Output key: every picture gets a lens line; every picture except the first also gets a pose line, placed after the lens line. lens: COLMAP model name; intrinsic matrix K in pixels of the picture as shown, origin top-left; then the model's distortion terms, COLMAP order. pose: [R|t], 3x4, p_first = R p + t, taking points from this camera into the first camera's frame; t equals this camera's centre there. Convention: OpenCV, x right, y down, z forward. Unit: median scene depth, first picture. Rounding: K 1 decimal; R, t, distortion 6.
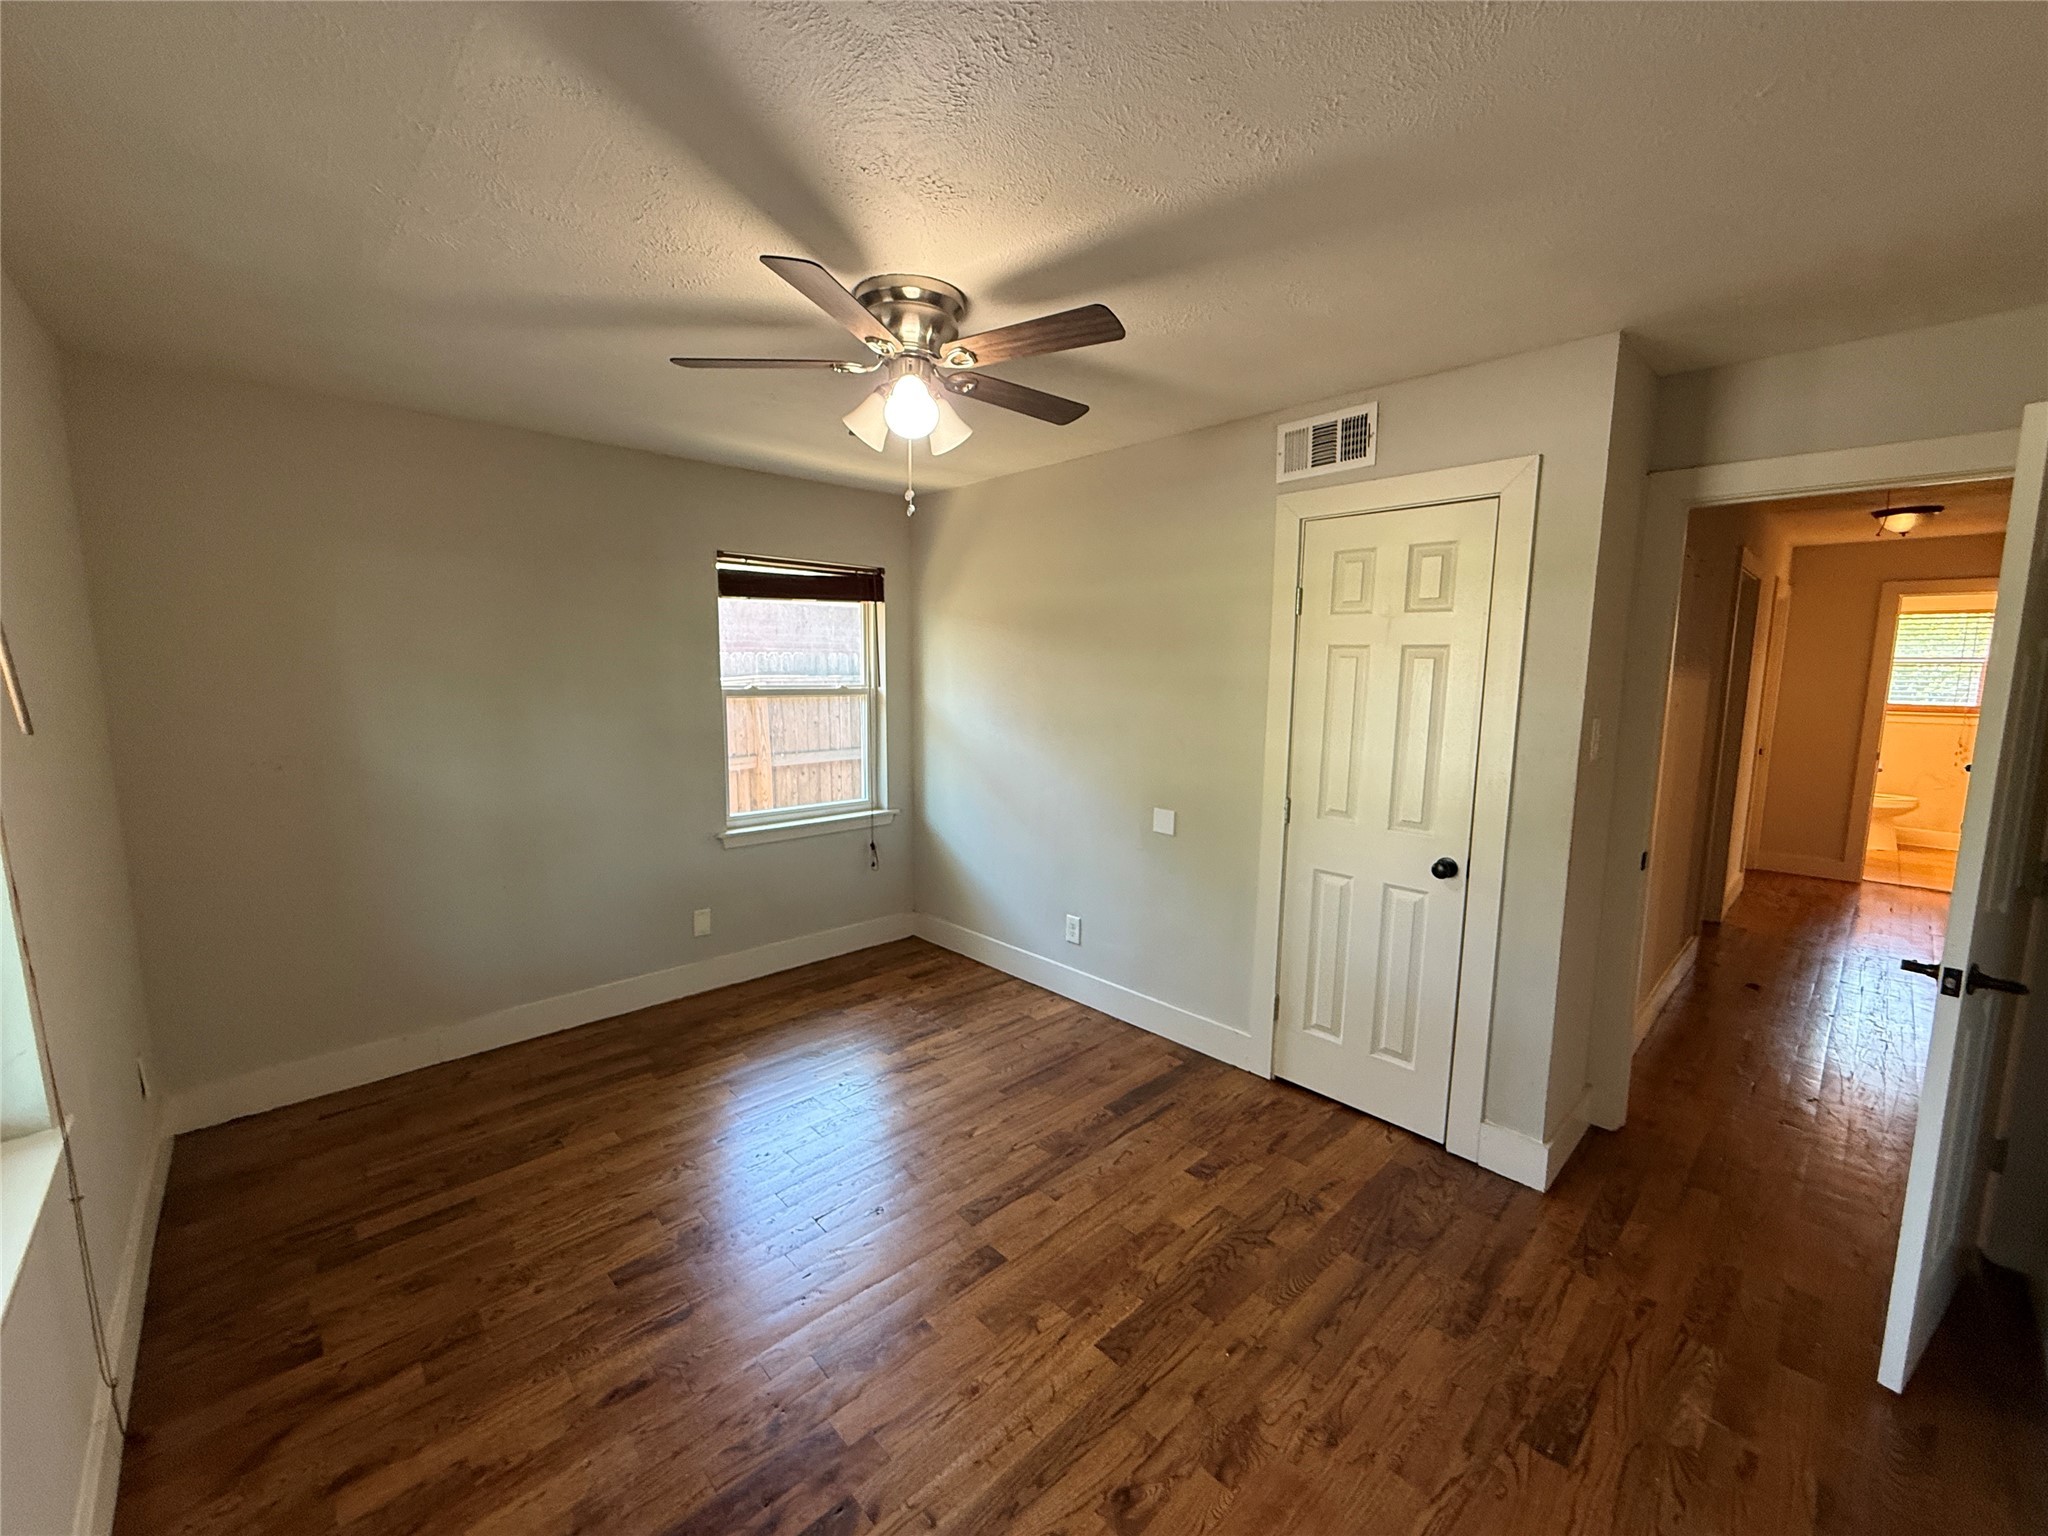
lens RADIAL K [[816.2, 0, 1030.0], [0, 816.2, 768.8], [0, 0, 1]] dist [0.000575, 0.000372]
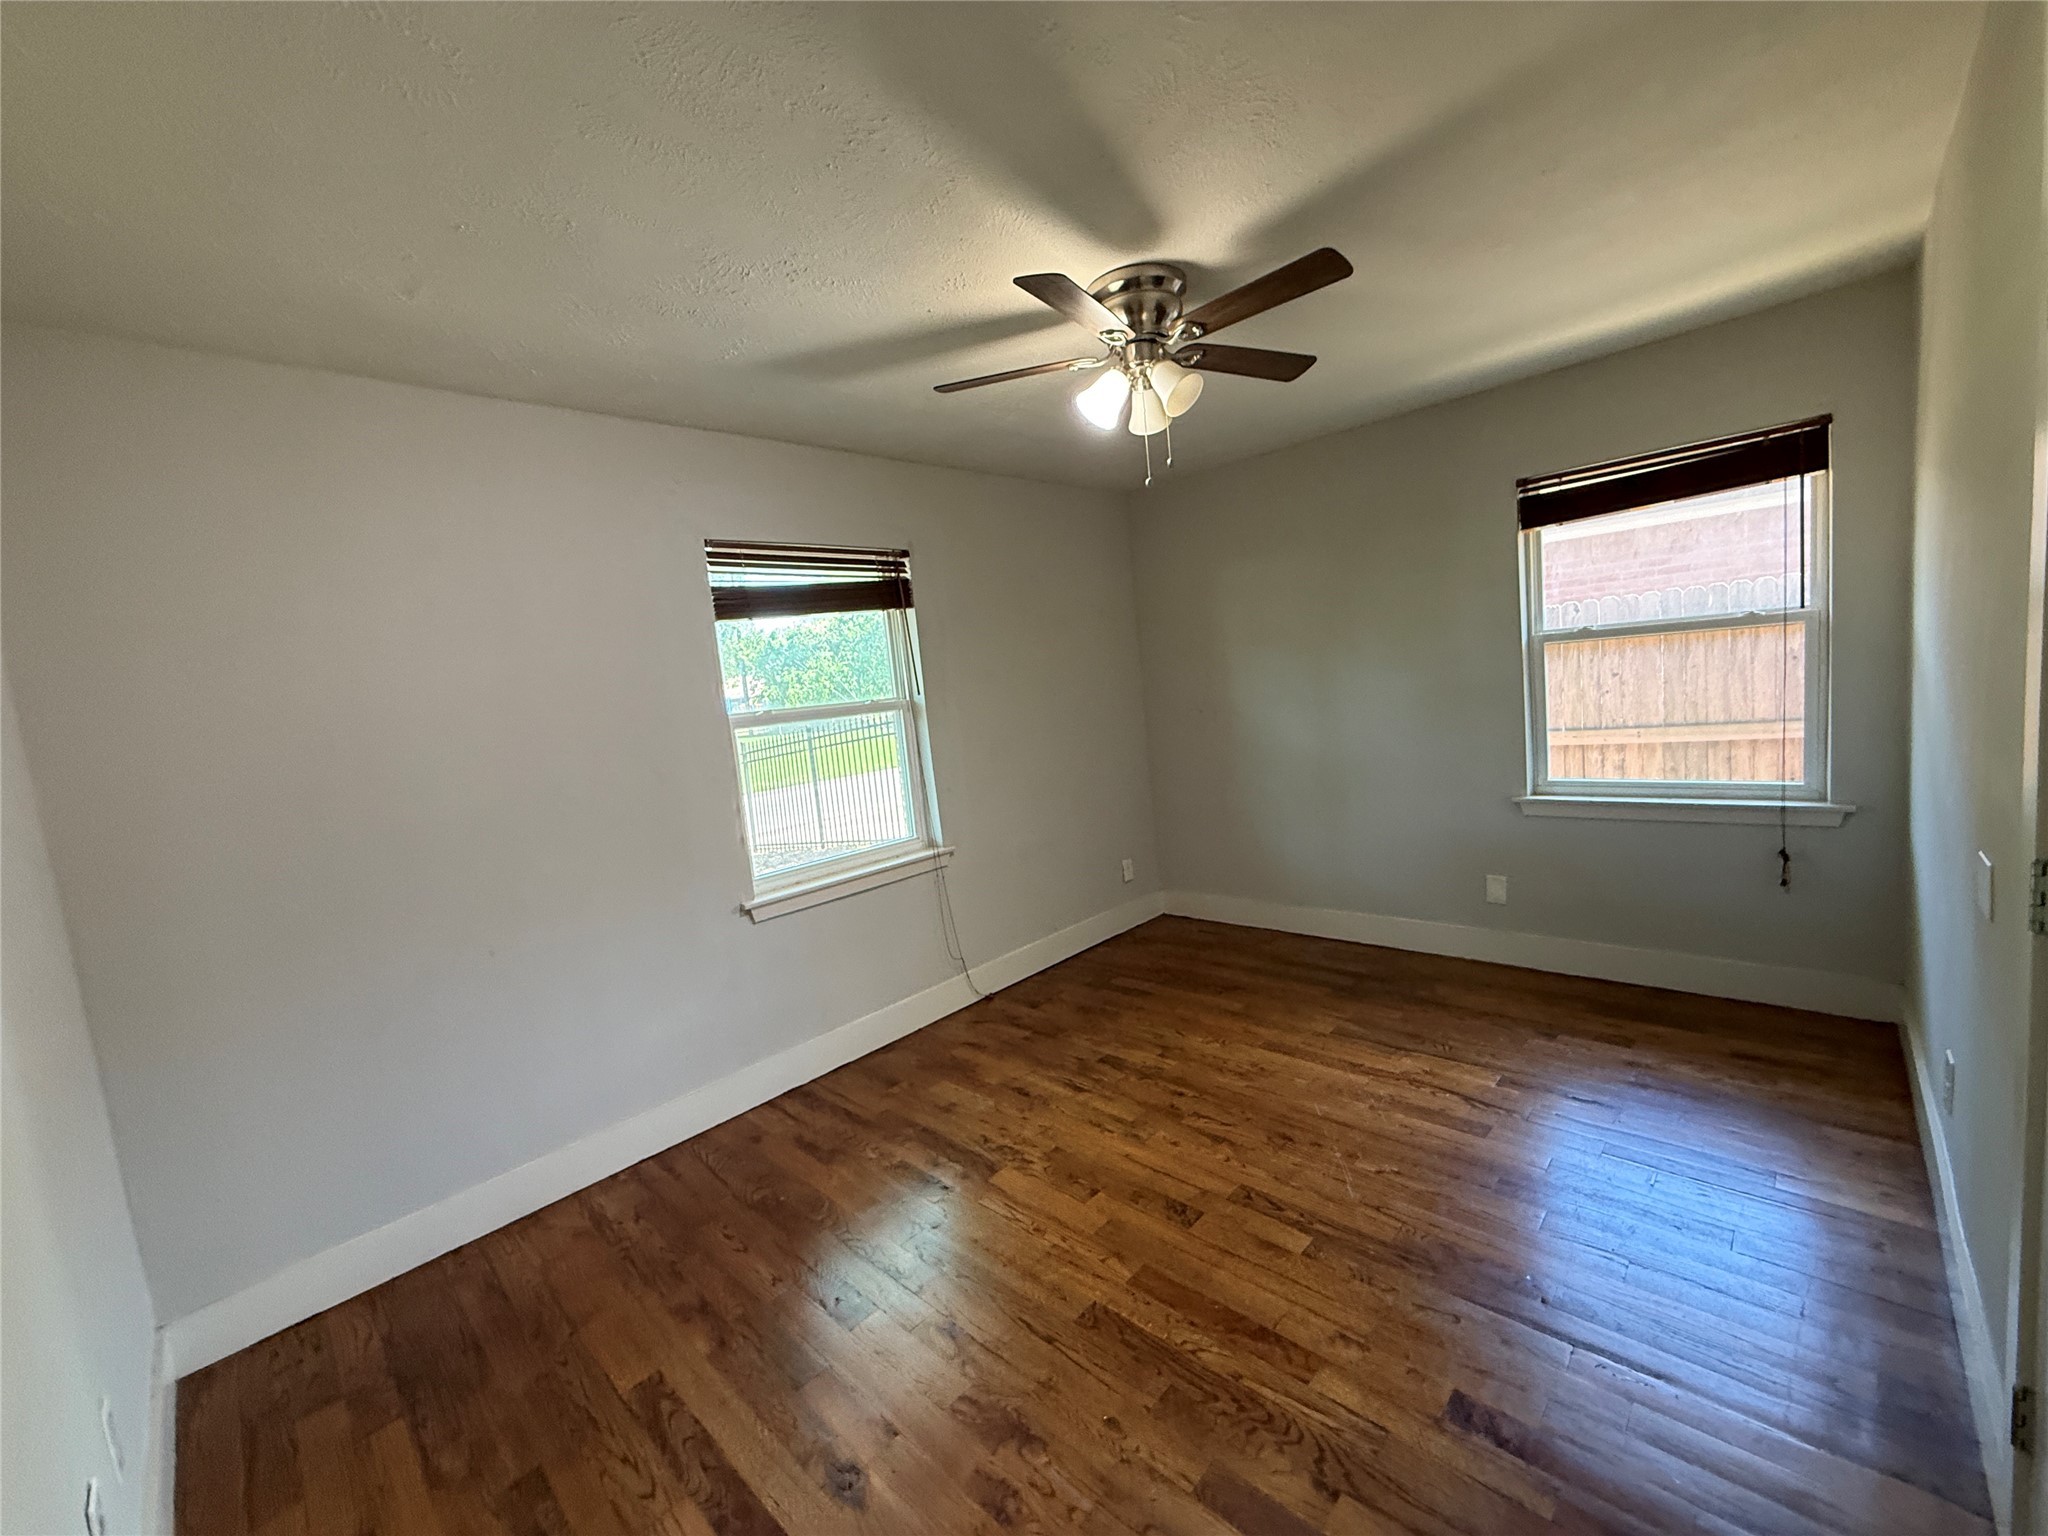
lens RADIAL K [[816.2, 0, 1014.7], [0, 816.2, 768.4], [0, 0, 1]] dist [0.000575, 0.000372]
pose [[0.035822, 0.092182, -0.995098, 0.660653], [-0.028966, 0.995414, 0.091169, -0.024449], [0.998938, 0.025558, 0.038328, 0.547775]]
